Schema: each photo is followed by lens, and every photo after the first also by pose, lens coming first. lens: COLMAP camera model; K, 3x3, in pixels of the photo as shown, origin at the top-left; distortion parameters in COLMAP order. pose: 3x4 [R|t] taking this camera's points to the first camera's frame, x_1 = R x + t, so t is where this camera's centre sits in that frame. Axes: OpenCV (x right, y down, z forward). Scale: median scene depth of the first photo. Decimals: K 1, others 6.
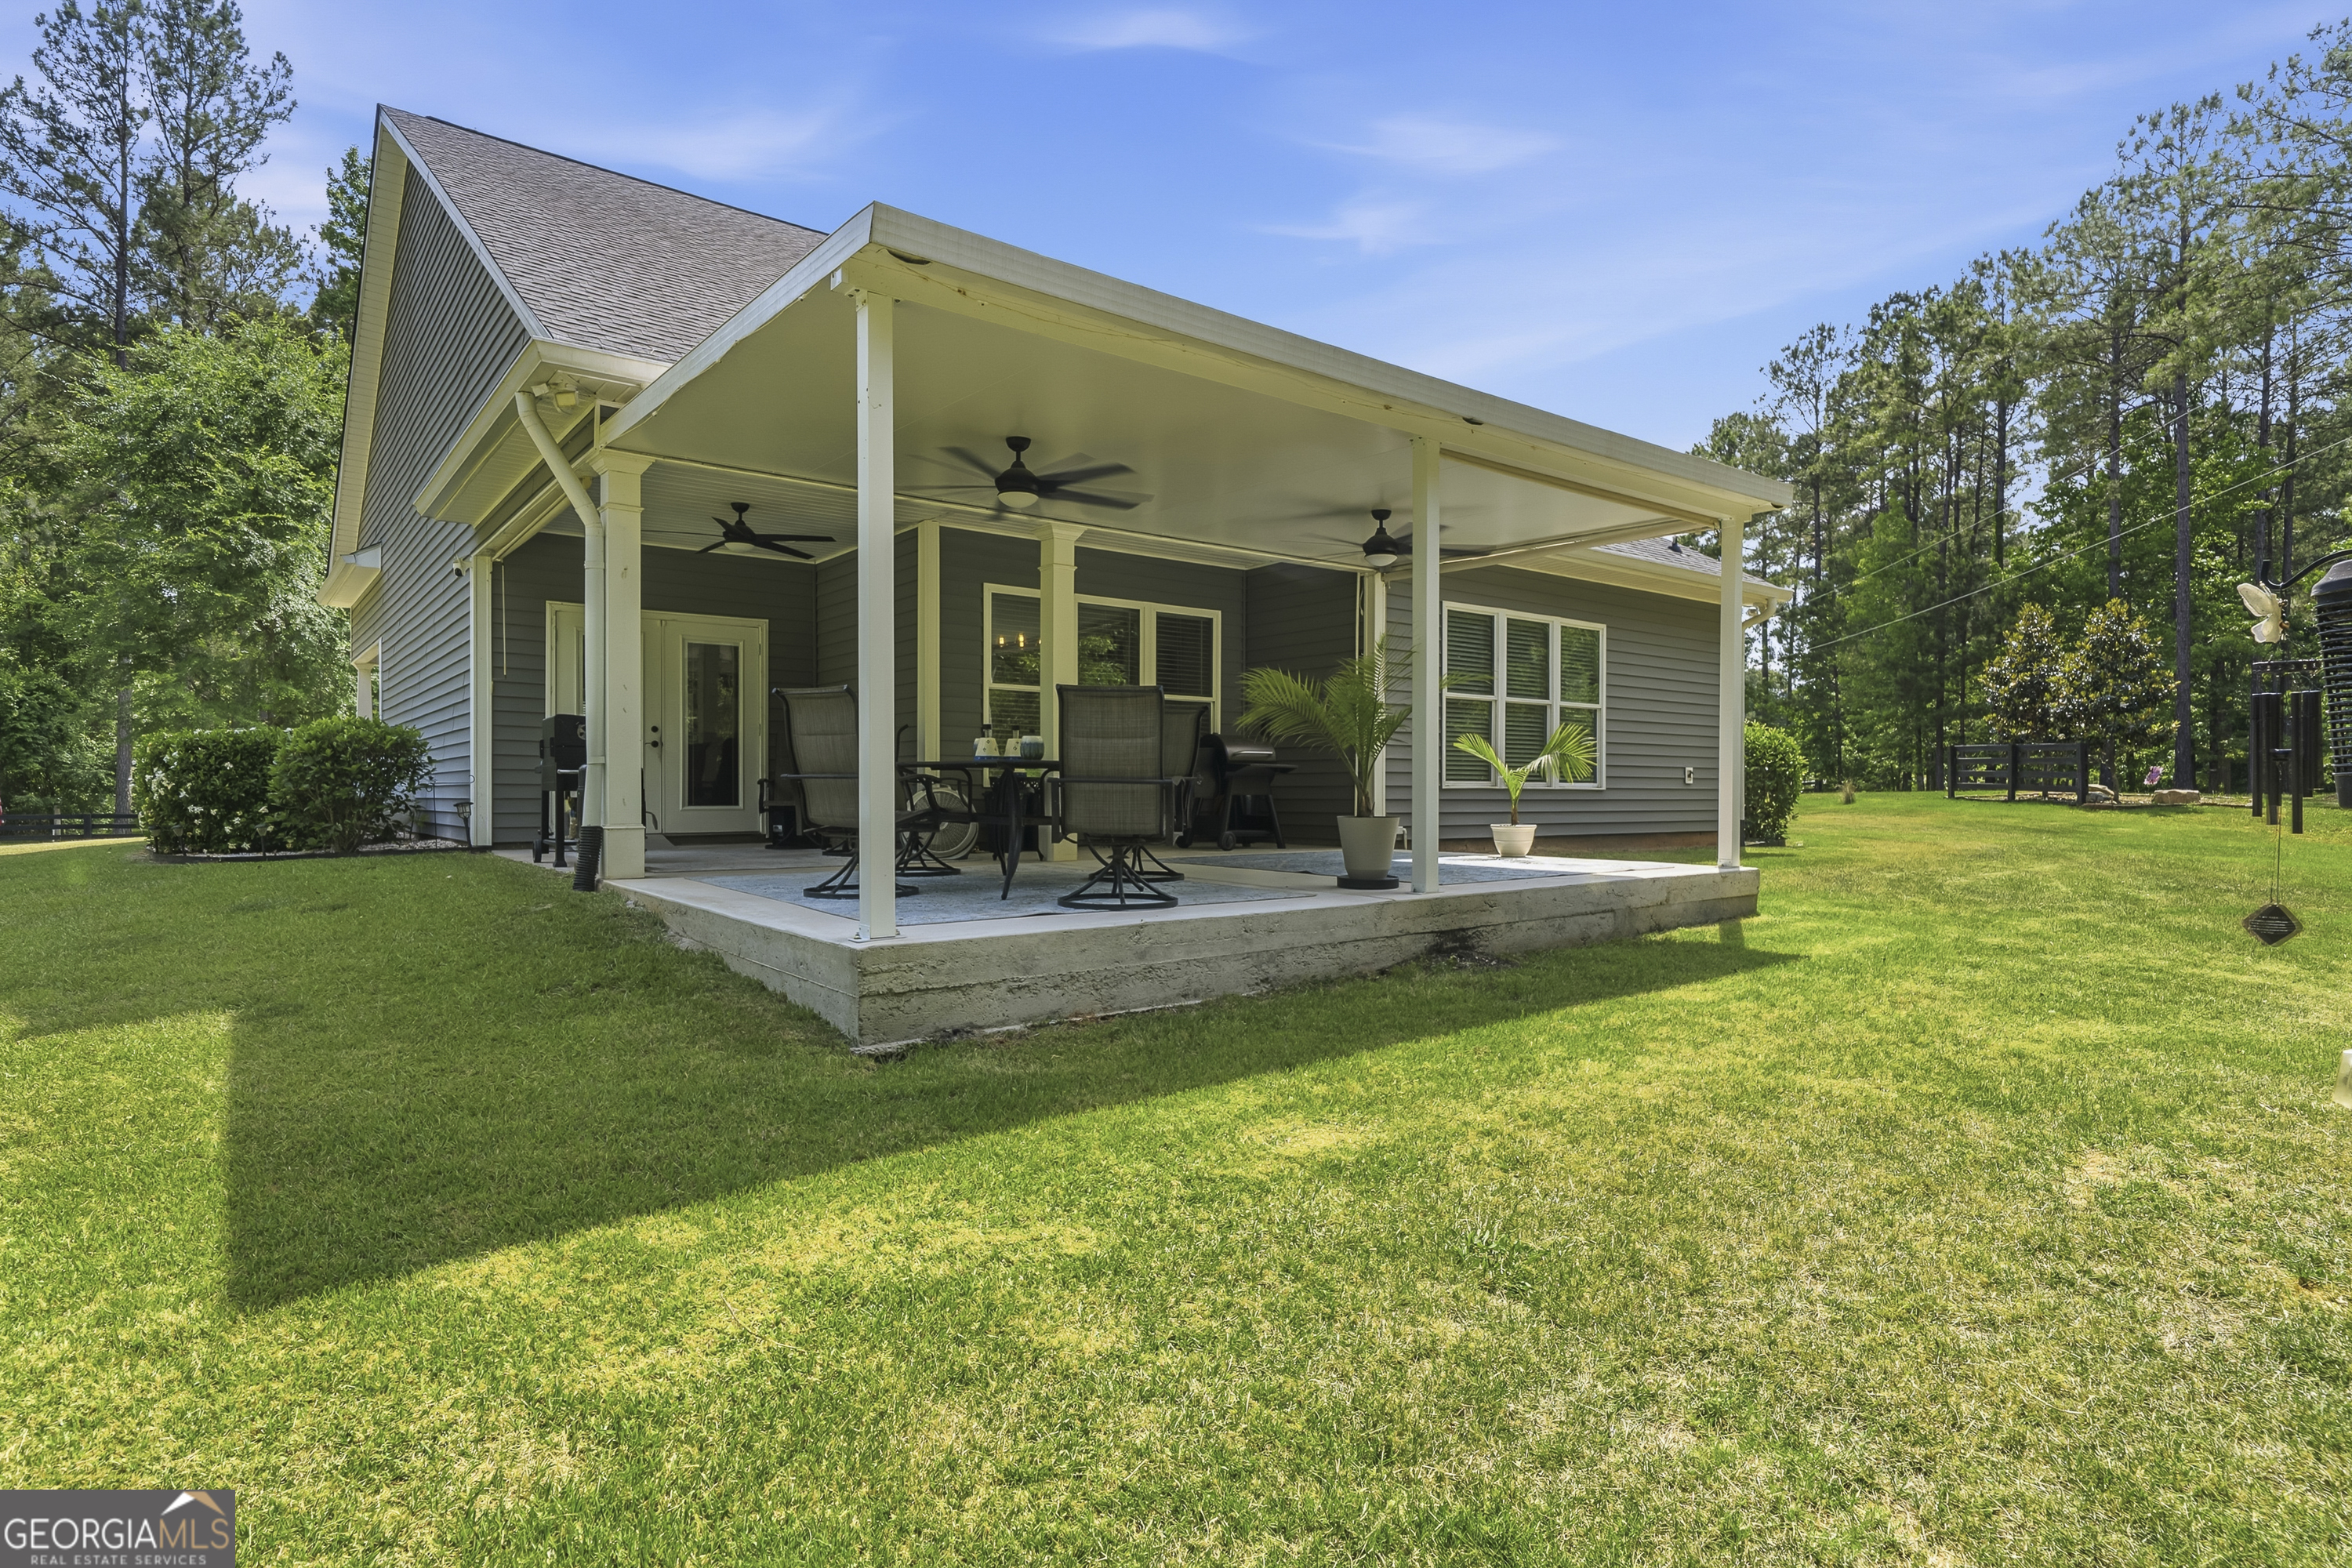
lens RADIAL K [[1234.9, 0, 1177.7], [0, 1234.9, 794.2], [0, 0, 1]] dist [0.001742, 0.000022]
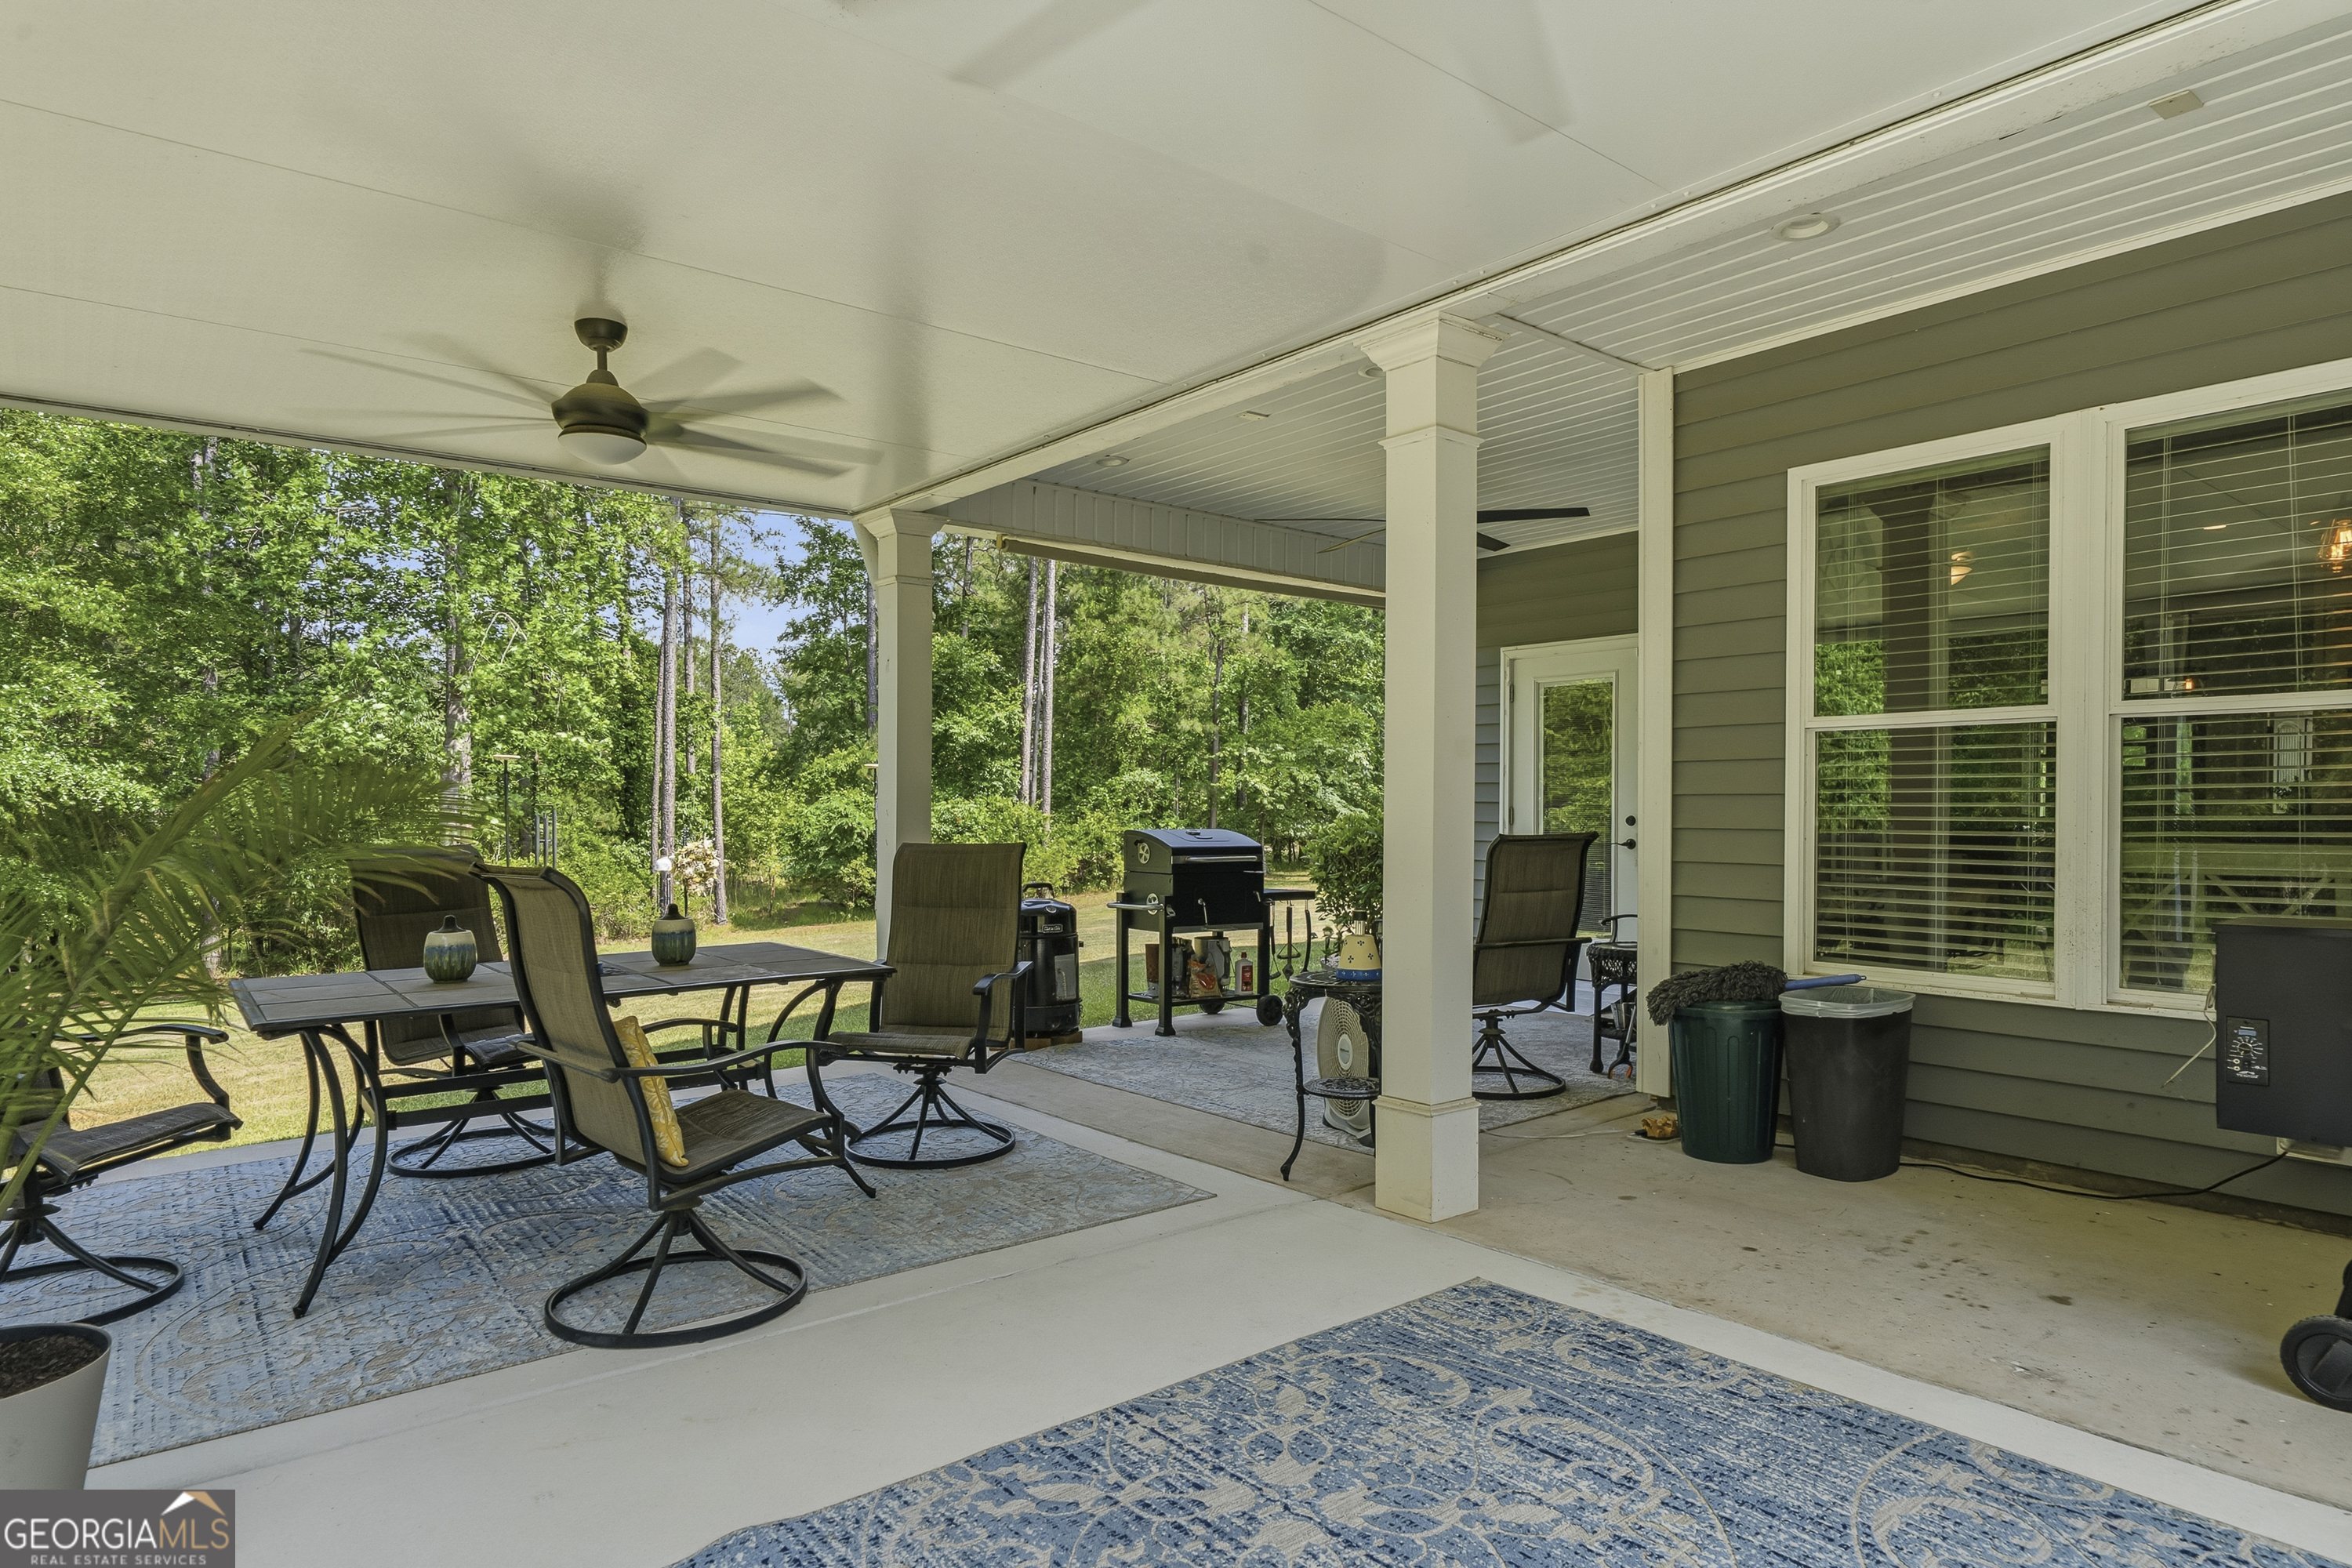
lens RADIAL K [[1330.8, 0, 1172.9], [0, 1330.8, 802.9], [0, 0, 1]] dist [-0.004977, -0.000611]
pose [[0.024265, -0.004112, -0.999697, 0.243682], [-0.001290, 0.999991, -0.004144, -0.057759], [0.999705, 0.001390, 0.024260, 0.735211]]
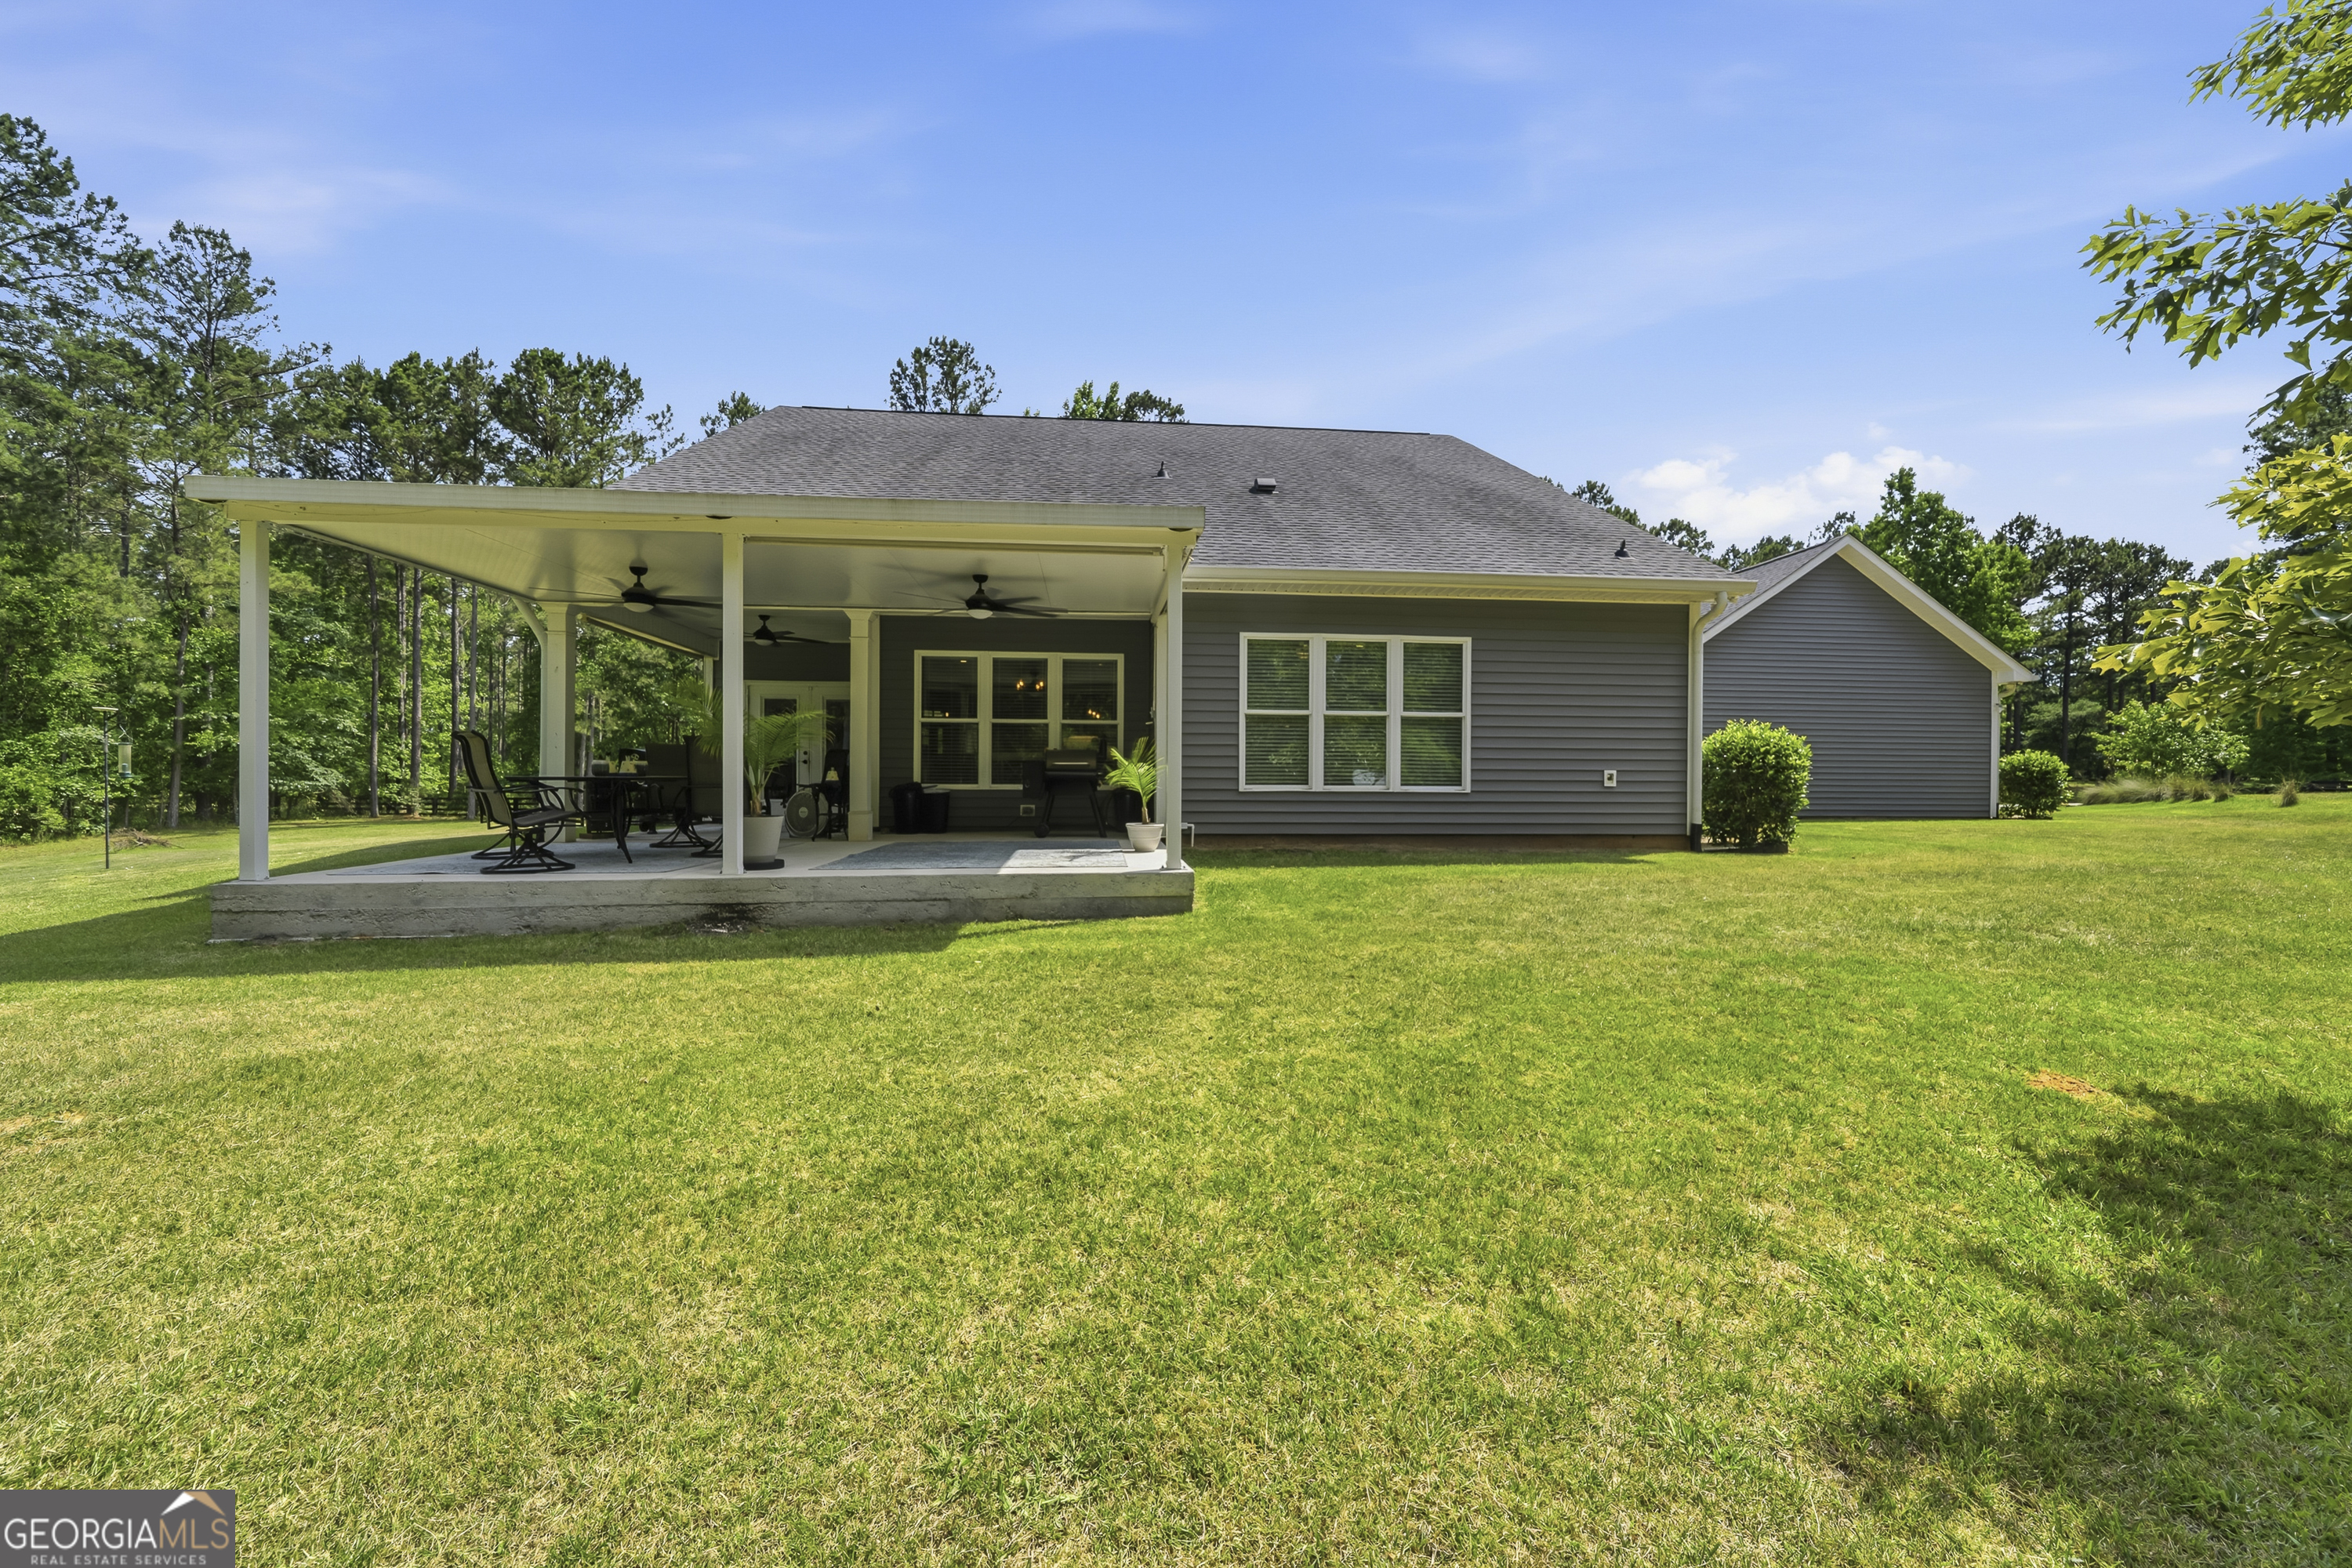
lens RADIAL K [[921.9, 0, 1171.9], [0, 921.9, 788.6], [0, 0, 1]] dist [0.008621, 0.000033]
pose [[0.841271, 0.005221, -0.540588, 0.642215], [-0.002951, 0.999983, 0.005066, -0.012234], [0.540605, -0.002666, 0.841272, 0.225642]]
